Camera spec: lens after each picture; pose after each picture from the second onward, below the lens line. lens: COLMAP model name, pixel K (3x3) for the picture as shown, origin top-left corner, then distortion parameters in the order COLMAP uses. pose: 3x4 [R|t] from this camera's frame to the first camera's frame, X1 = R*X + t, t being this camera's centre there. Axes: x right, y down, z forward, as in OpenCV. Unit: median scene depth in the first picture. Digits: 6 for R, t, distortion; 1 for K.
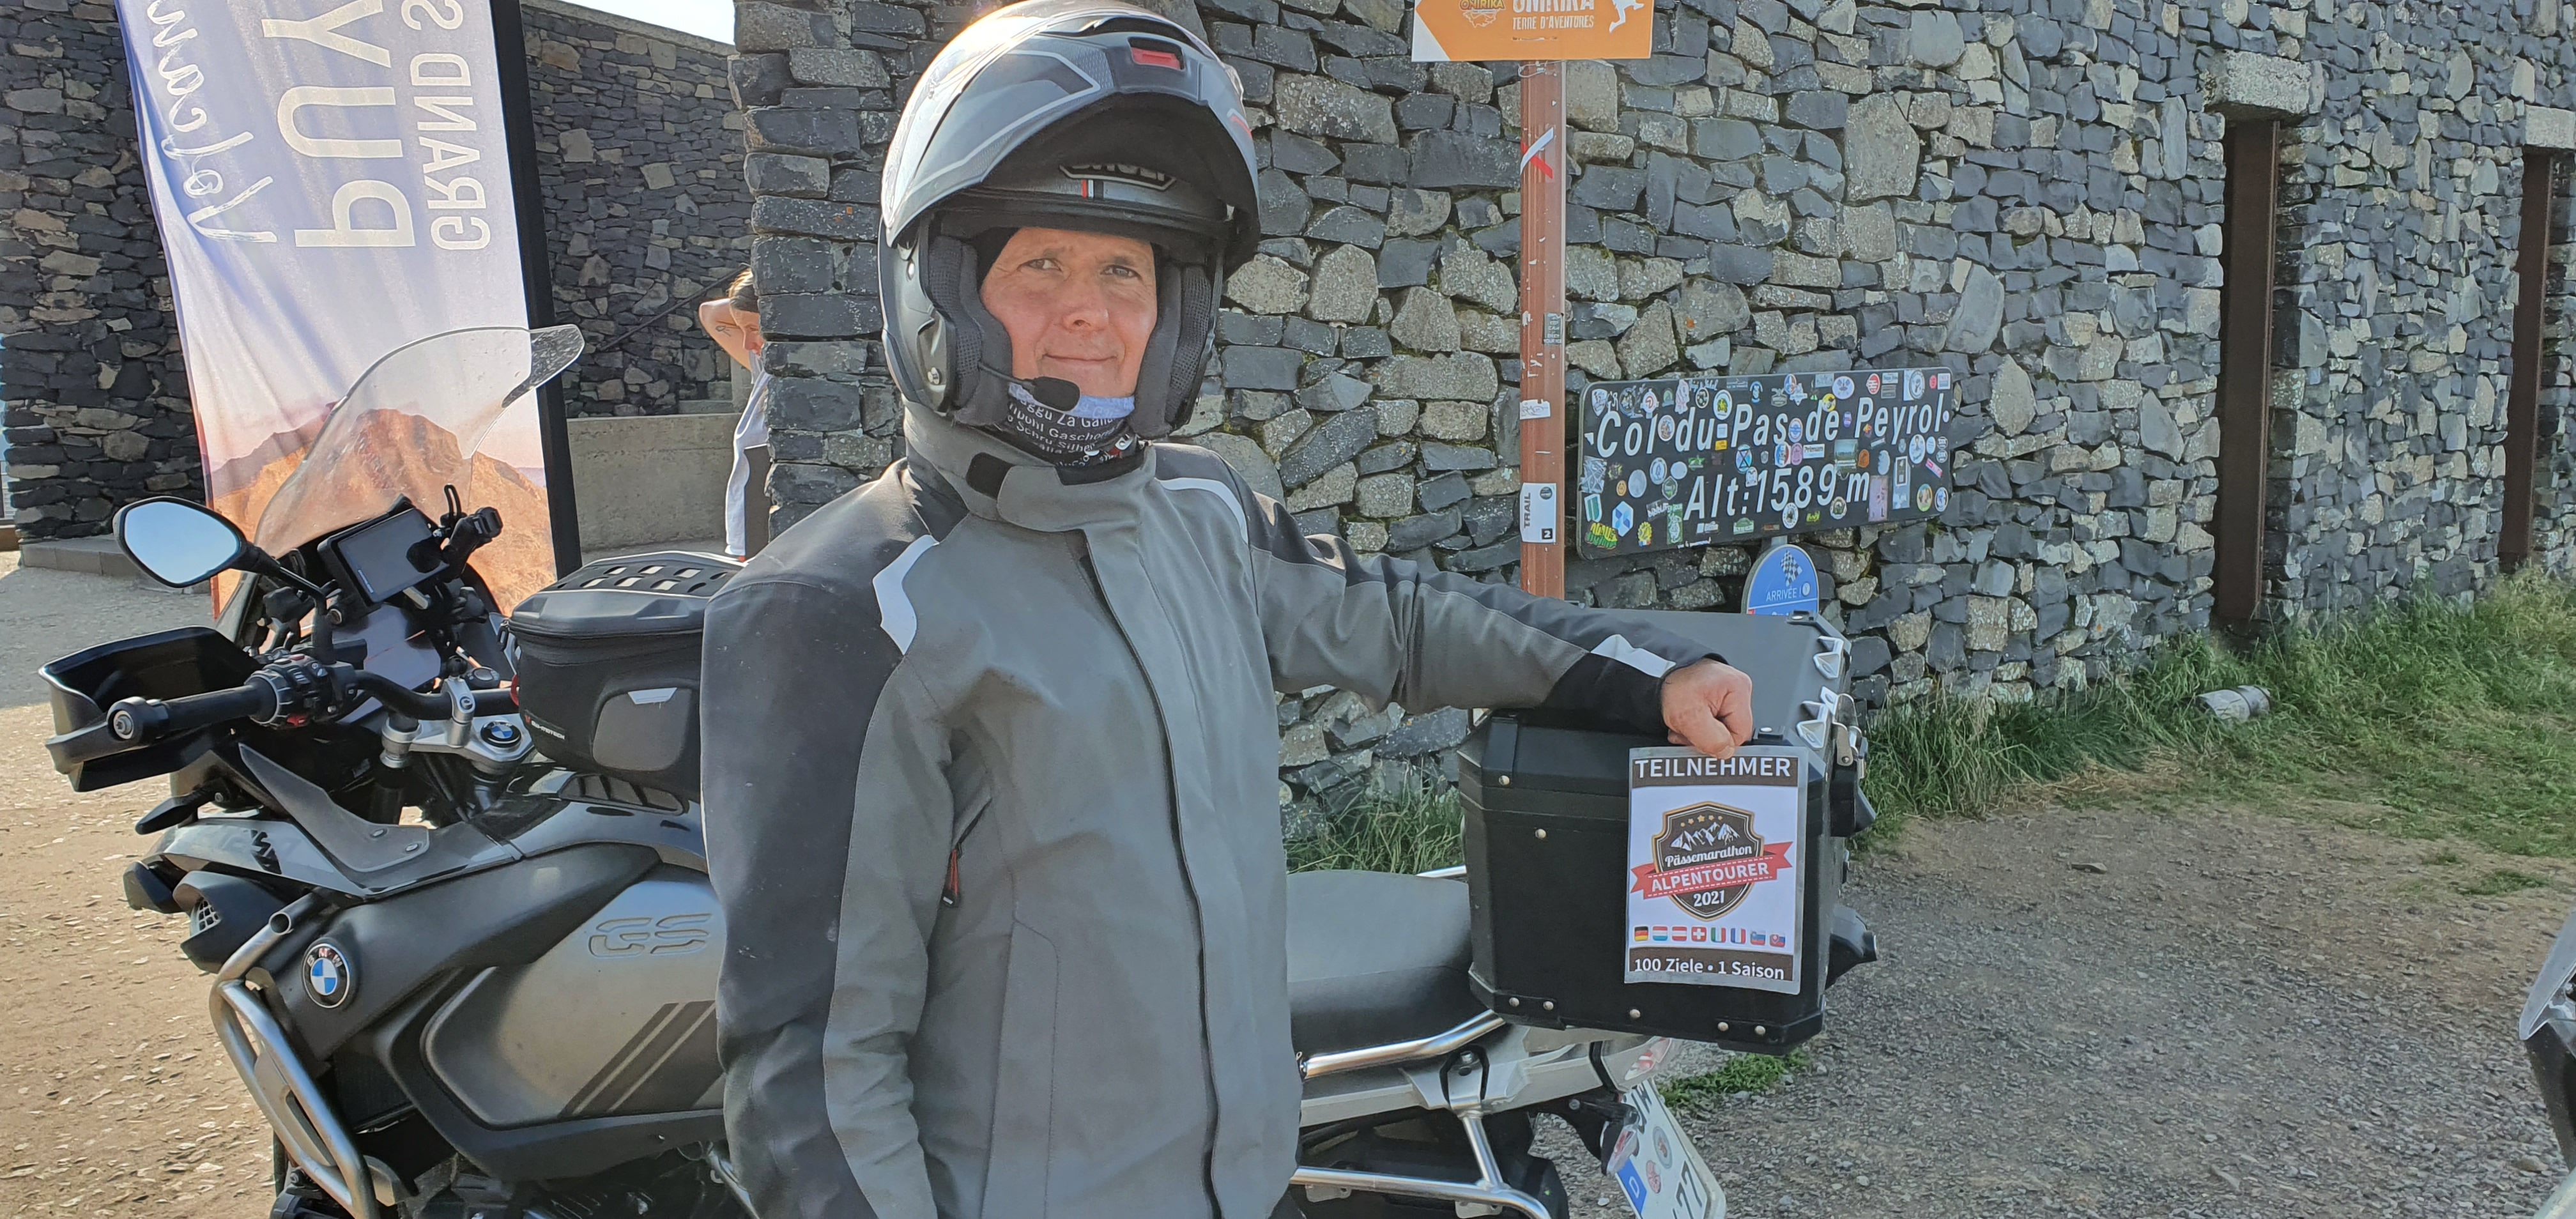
lens RADIAL K [[2022.0, 0, 1302.1], [0, 2022.0, 630.9], [0, 0, 1]] dist [0.026446, -0.026711]
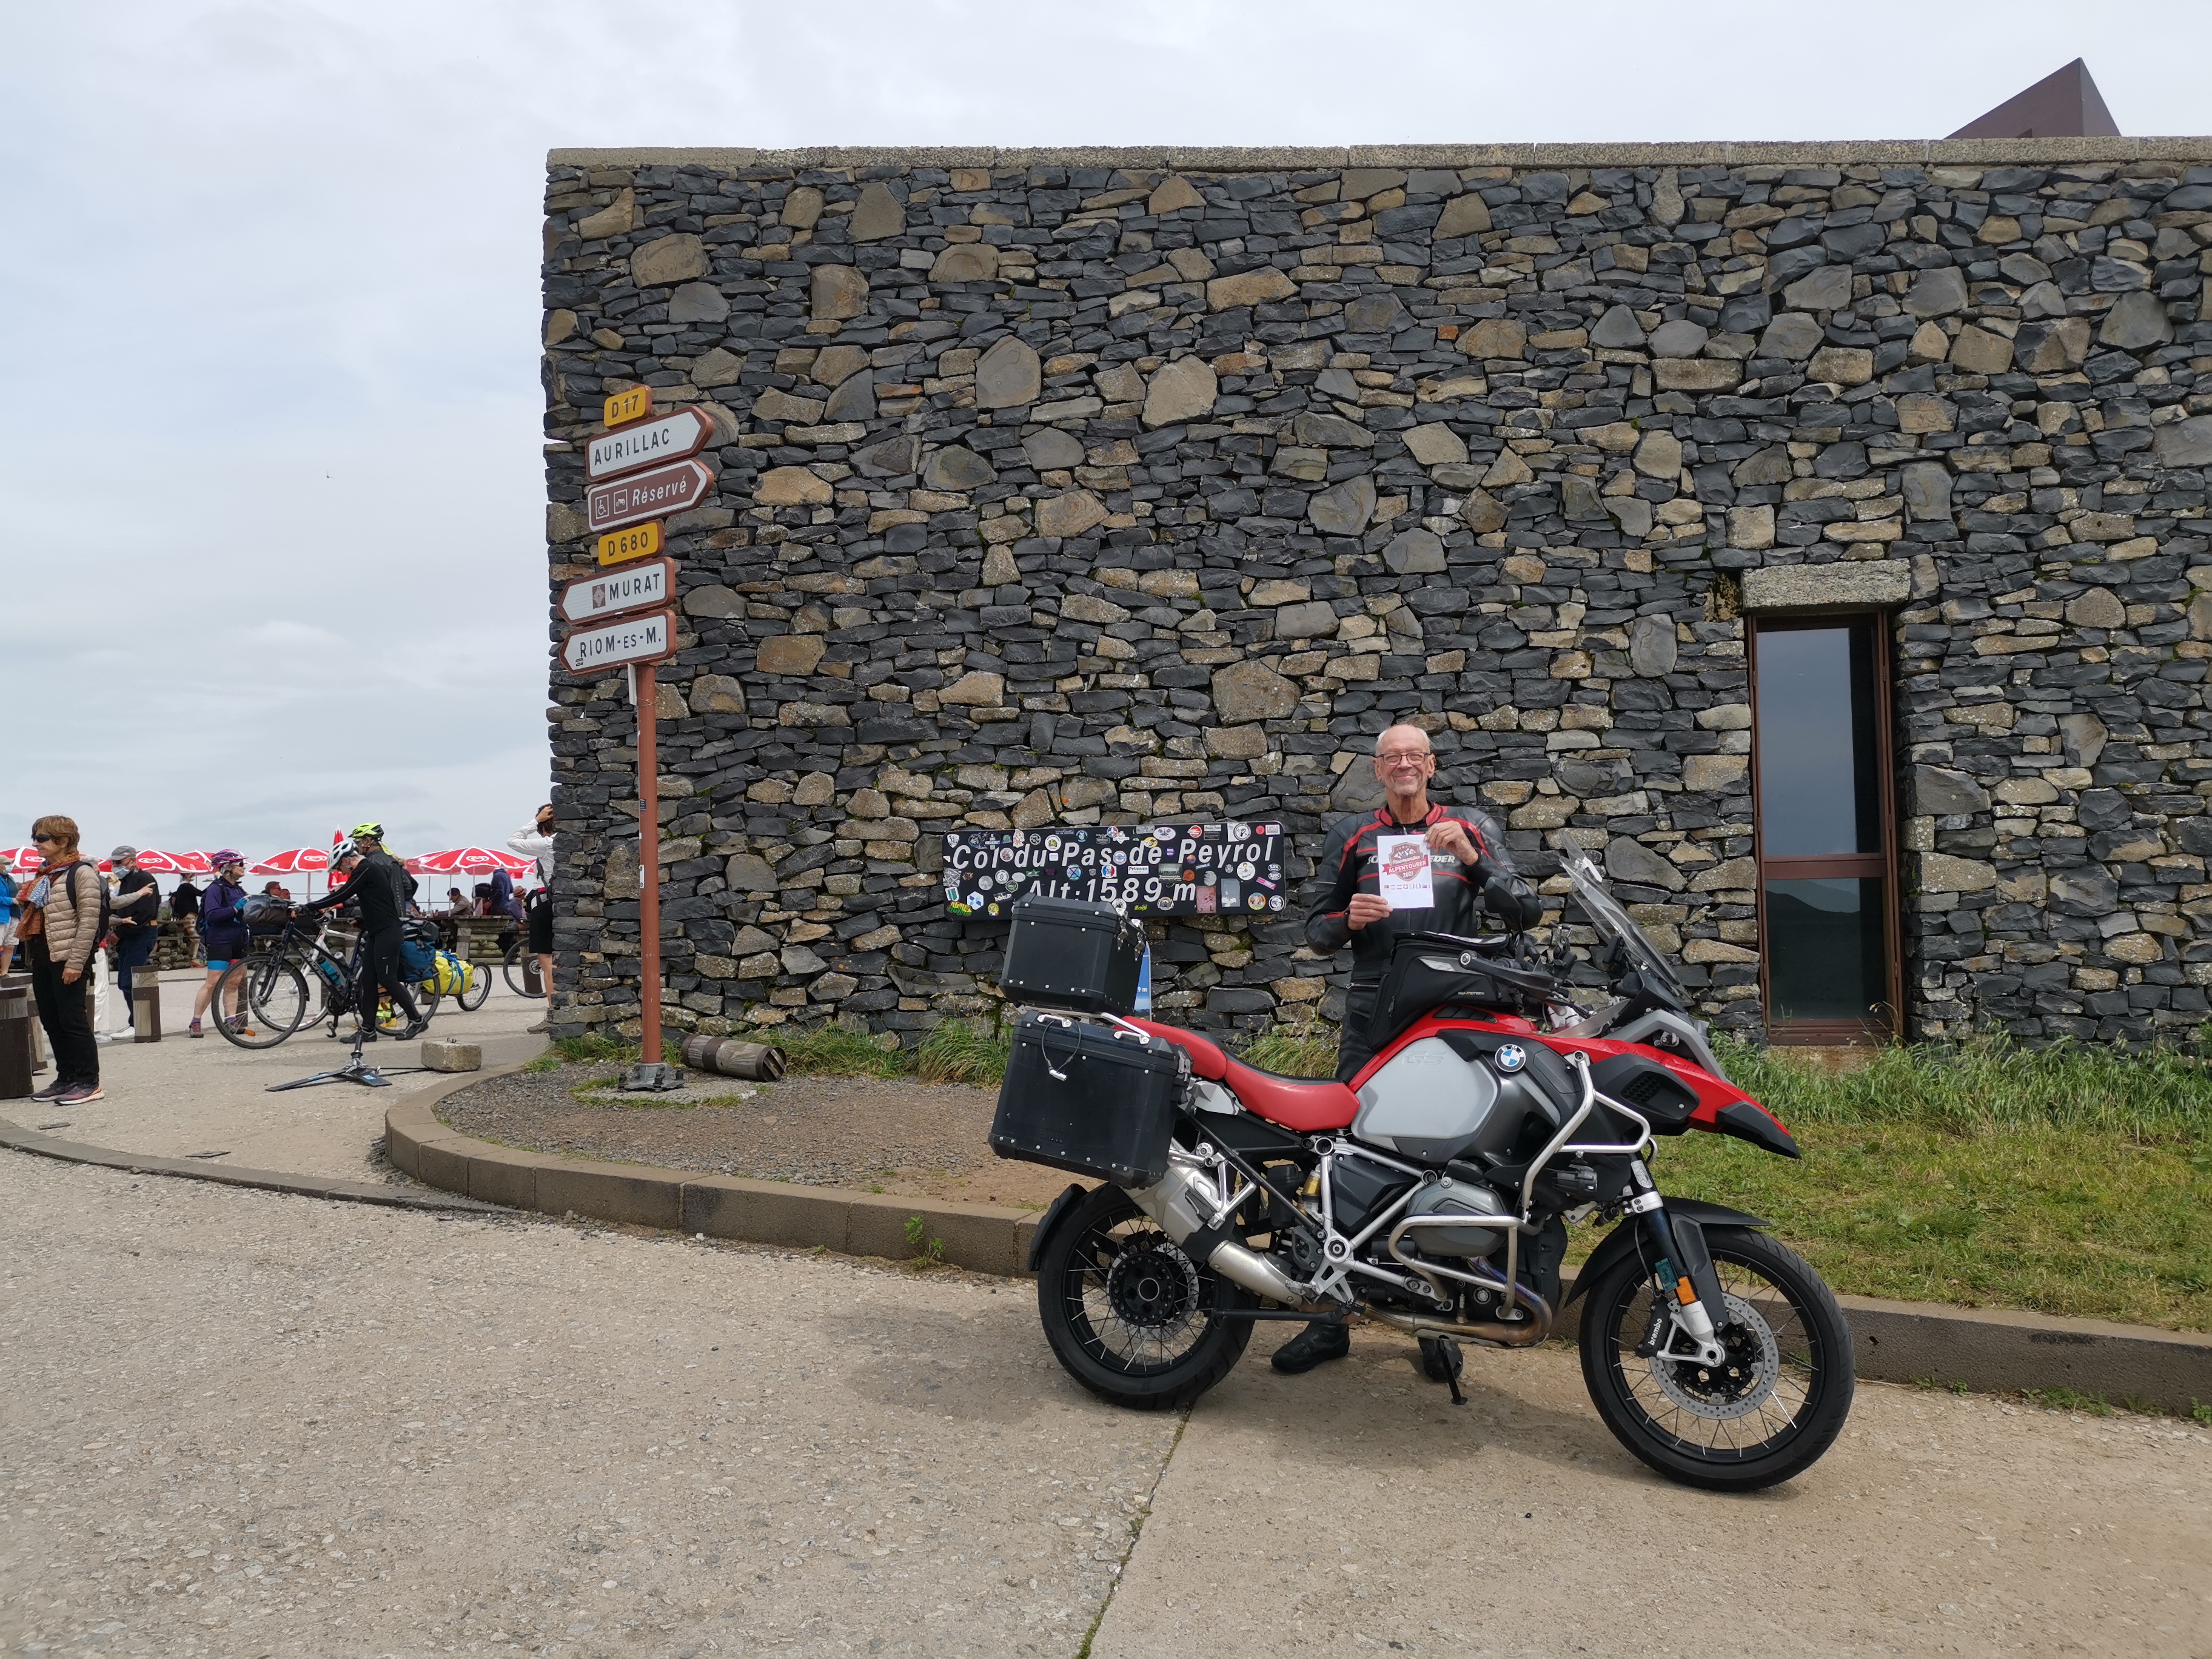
lens RADIAL K [[1710.5, 0, 1118.0], [0, 1710.5, 829.8], [0, 0, 1]] dist [0.063800, -0.030592]
pose [[0.629662, -0.029476, -0.776310, 1.335588], [-0.094621, 0.988930, -0.114296, 0.045413], [0.771085, 0.145423, 0.619903, 0.067479]]
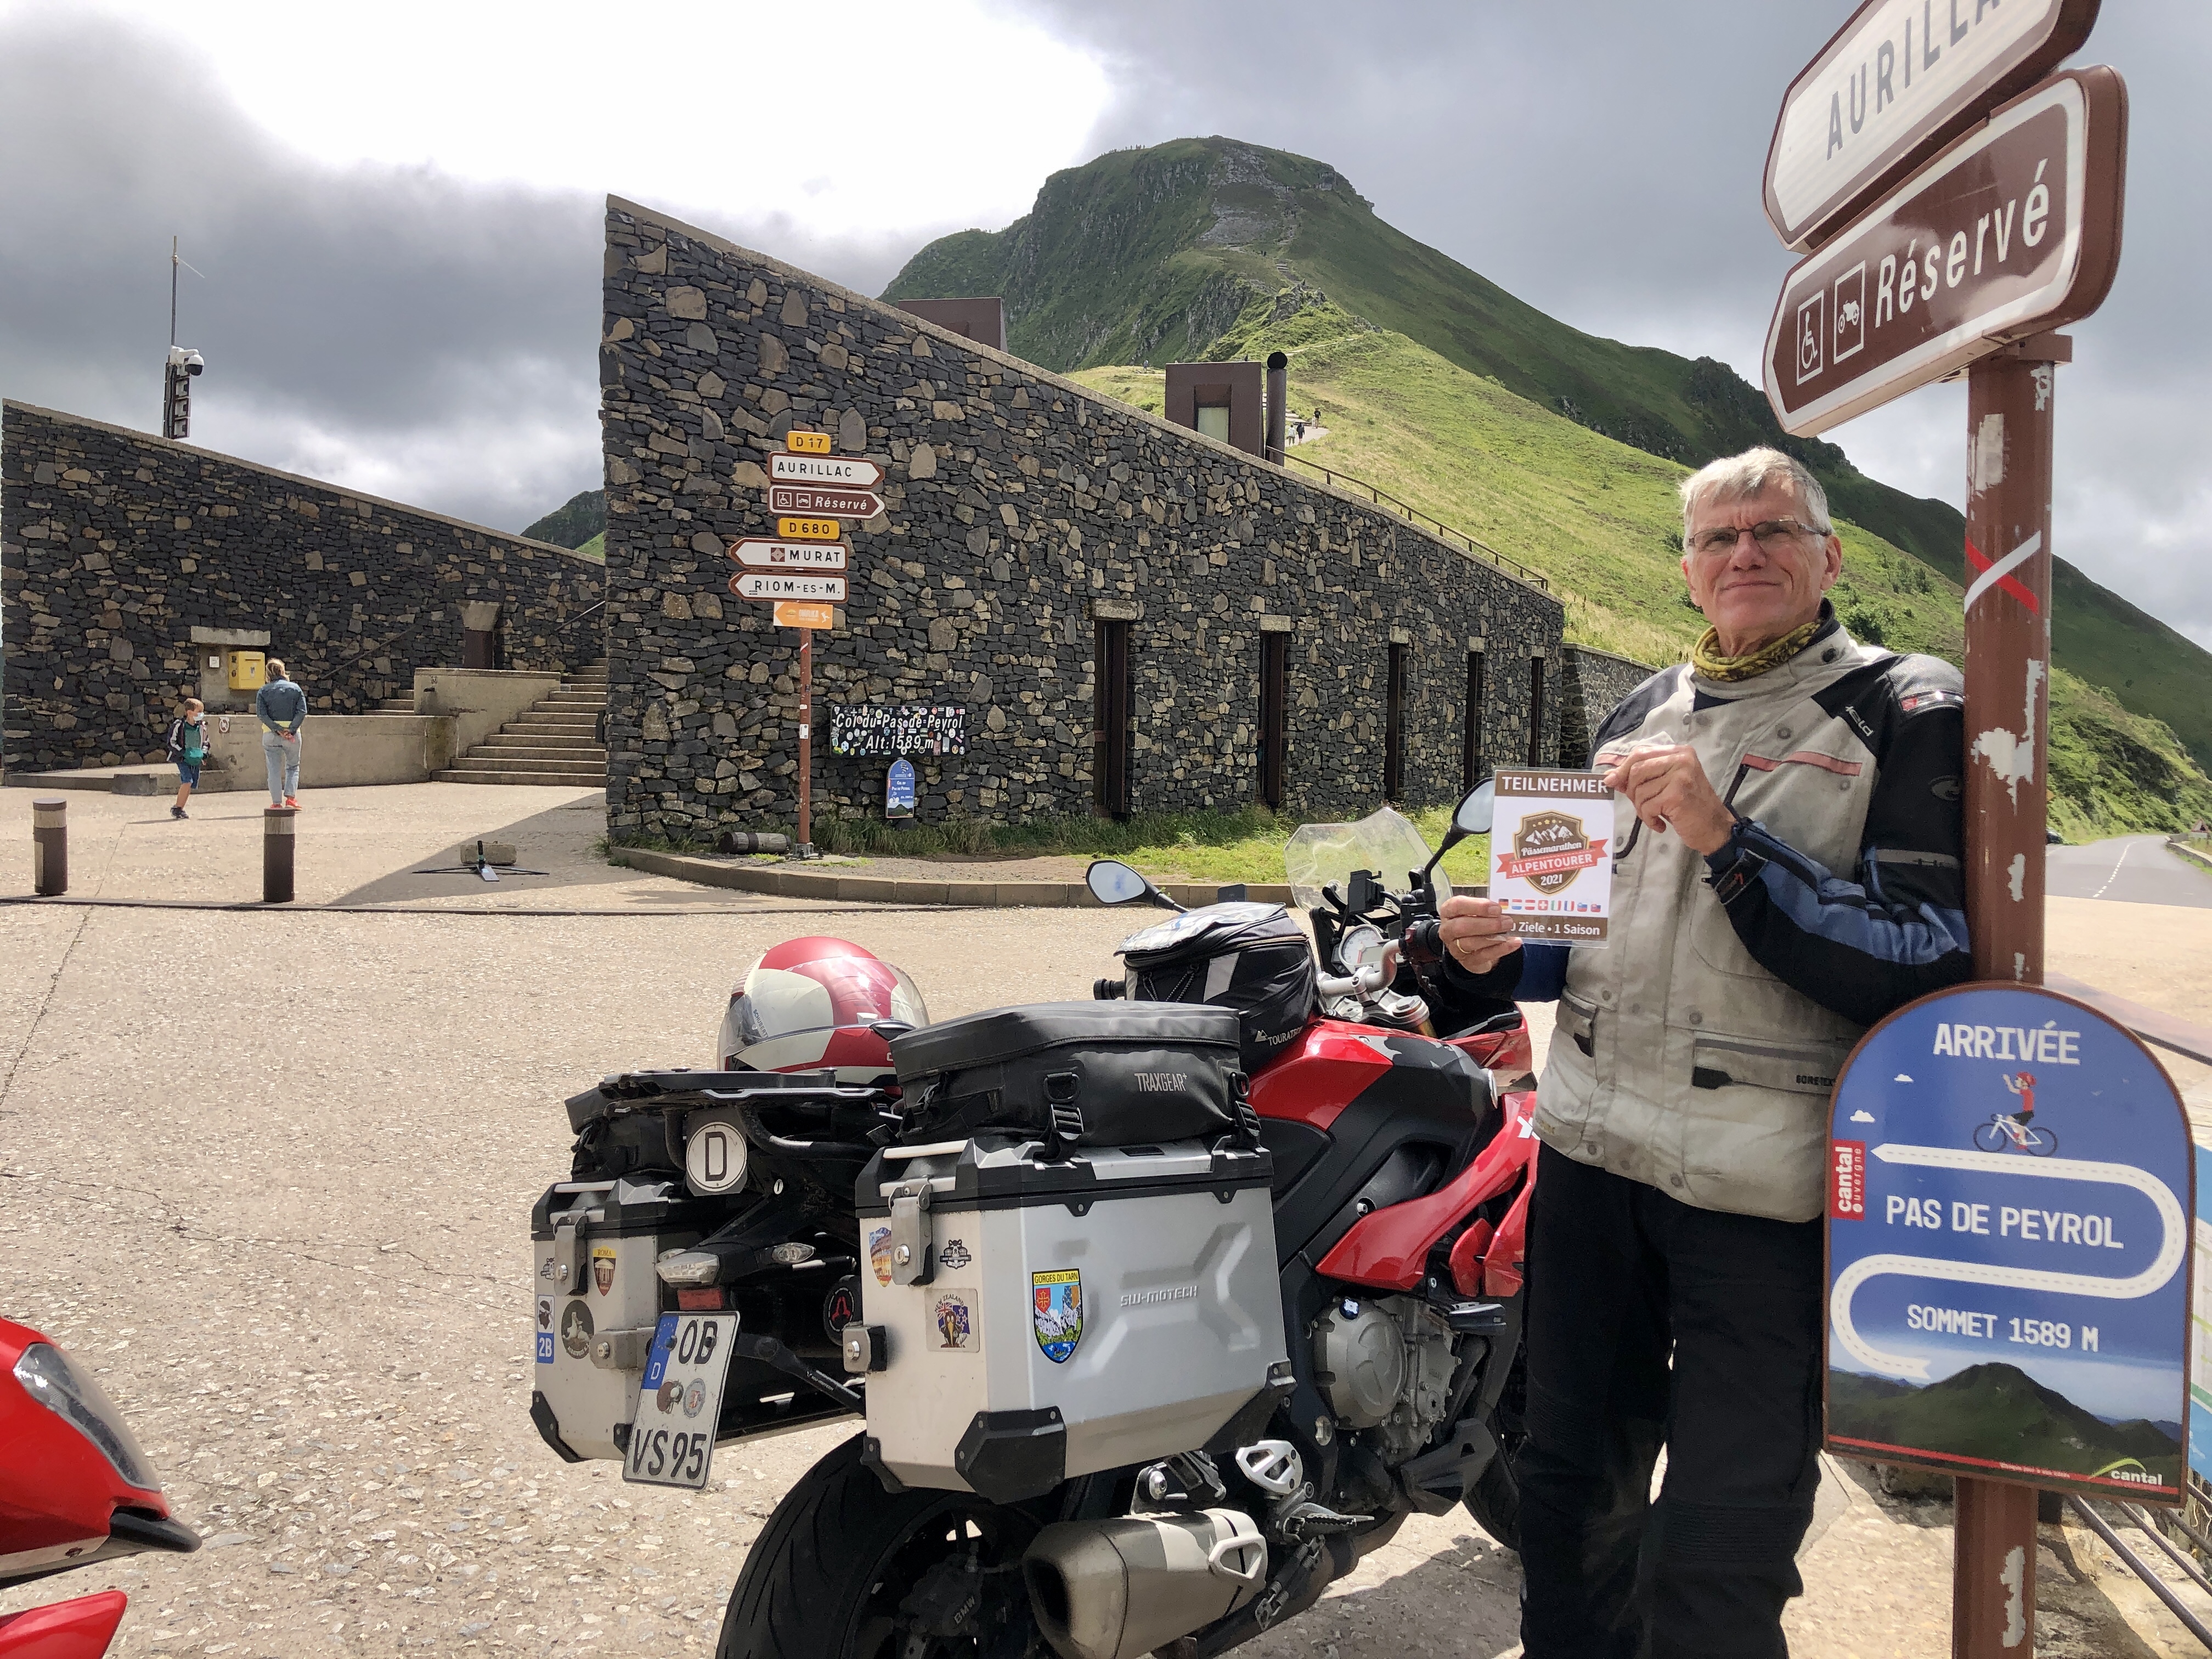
lens RADIAL K [[1790.3, 0, 1117.9], [0, 1790.3, 802.0], [0, 0, 1]] dist [0.048620, -0.078974]
pose [[0.977442, 0.026614, 0.209522, -0.012913], [-0.008924, 0.996347, -0.084928, 0.244022], [-0.211017, 0.081142, 0.974109, -1.693195]]
